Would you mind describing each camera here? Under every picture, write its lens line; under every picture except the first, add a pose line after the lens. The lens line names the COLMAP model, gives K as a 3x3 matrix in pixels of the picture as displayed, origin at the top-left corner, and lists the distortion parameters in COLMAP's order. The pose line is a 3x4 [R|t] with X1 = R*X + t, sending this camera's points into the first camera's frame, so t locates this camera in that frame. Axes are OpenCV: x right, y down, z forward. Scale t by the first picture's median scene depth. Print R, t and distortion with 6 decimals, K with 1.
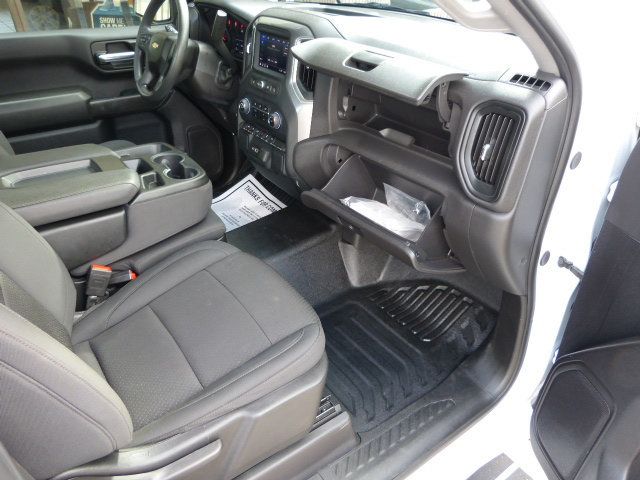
lens RADIAL K [[479.3, 0, 317.7], [0, 479.3, 240.6], [0, 0, 1]] dist [-0.026751, 0.008229]
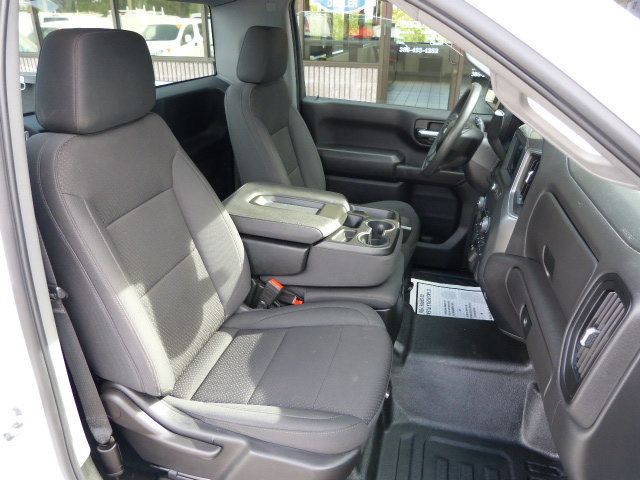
lens RADIAL K [[479.3, 0, 317.7], [0, 479.3, 240.6], [0, 0, 1]] dist [-0.026751, 0.008229]
pose [[0.636044, 0.332838, -0.696180, 0.374700], [-0.432996, 0.900715, 0.035030, -0.113214], [0.638719, 0.279162, 0.717012, 0.121594]]
